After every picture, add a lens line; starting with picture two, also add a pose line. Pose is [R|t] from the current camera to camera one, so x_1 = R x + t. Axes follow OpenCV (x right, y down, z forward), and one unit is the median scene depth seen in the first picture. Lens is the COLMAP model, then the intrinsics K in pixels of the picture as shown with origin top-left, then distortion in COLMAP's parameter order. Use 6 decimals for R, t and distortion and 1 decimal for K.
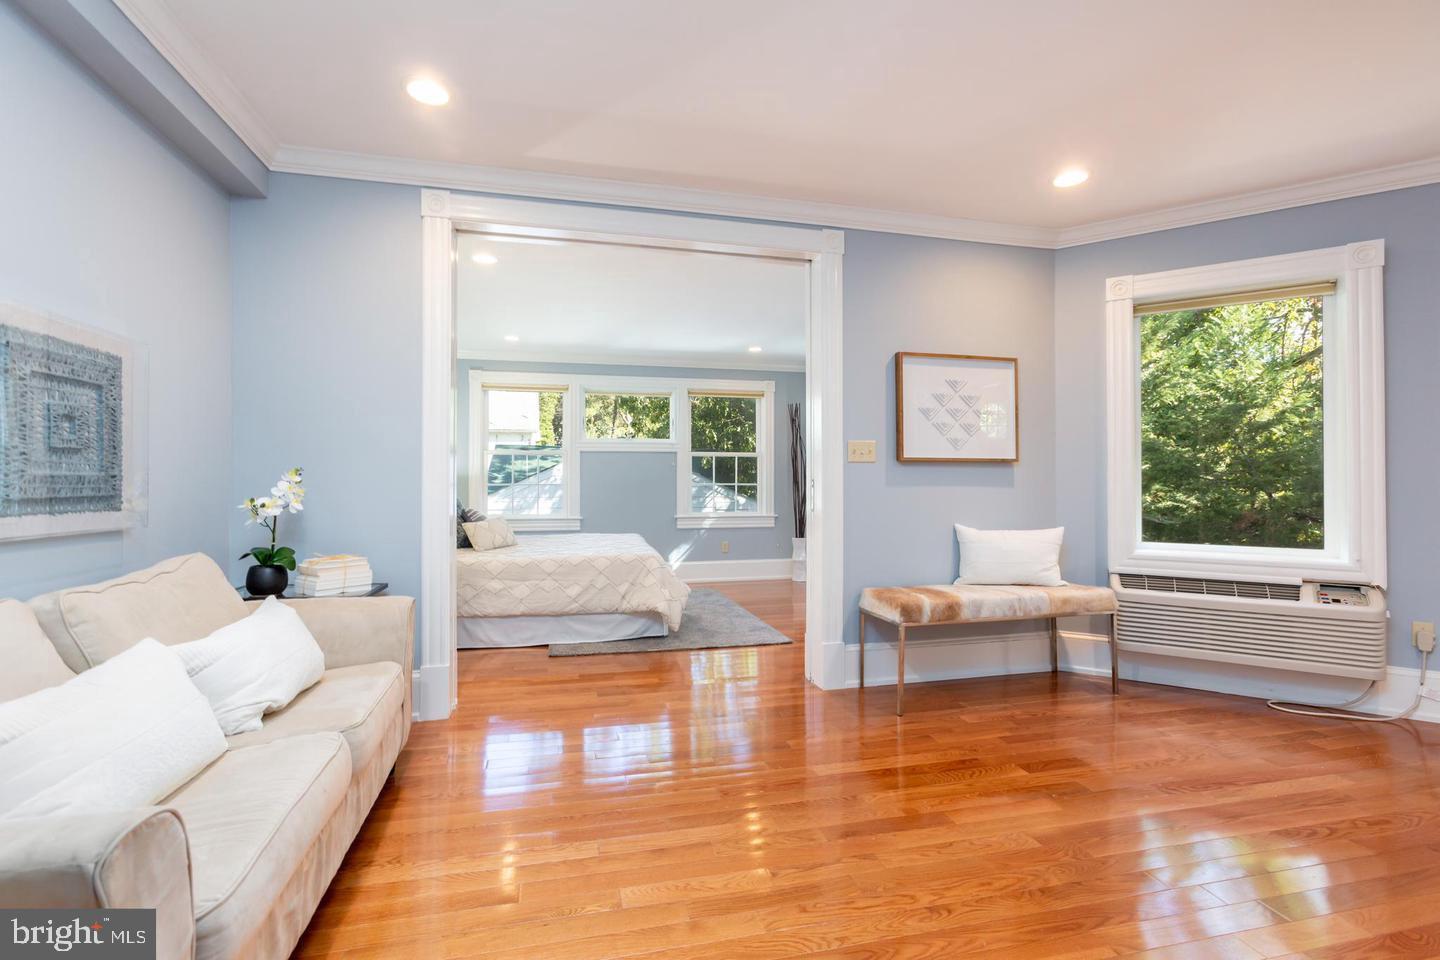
lens RADIAL K [[642.9, 0, 716.9], [0, 642.9, 475.7], [0, 0, 1]] dist [0.001904, 0.001025]
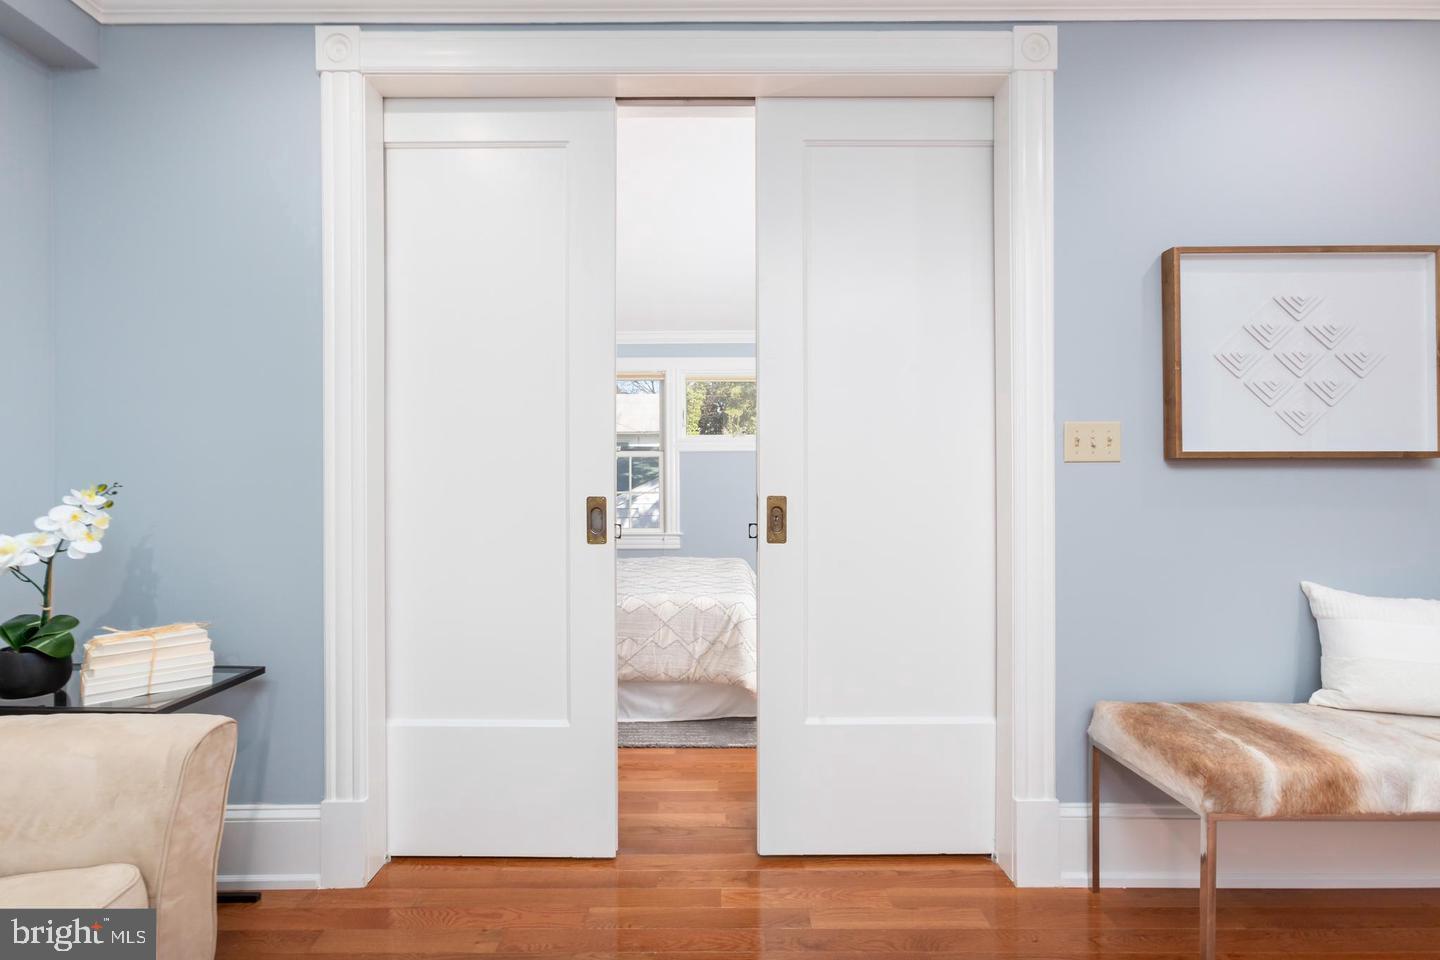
lens RADIAL K [[638.7, 0, 717.2], [0, 638.7, 483.5], [0, 0, 1]] dist [0.002184, 0.000426]
pose [[0.971247, -0.004085, -0.238039, 0.049880], [0.006744, 0.999924, 0.010358, -0.010707], [0.237979, -0.011665, 0.971200, 0.418841]]
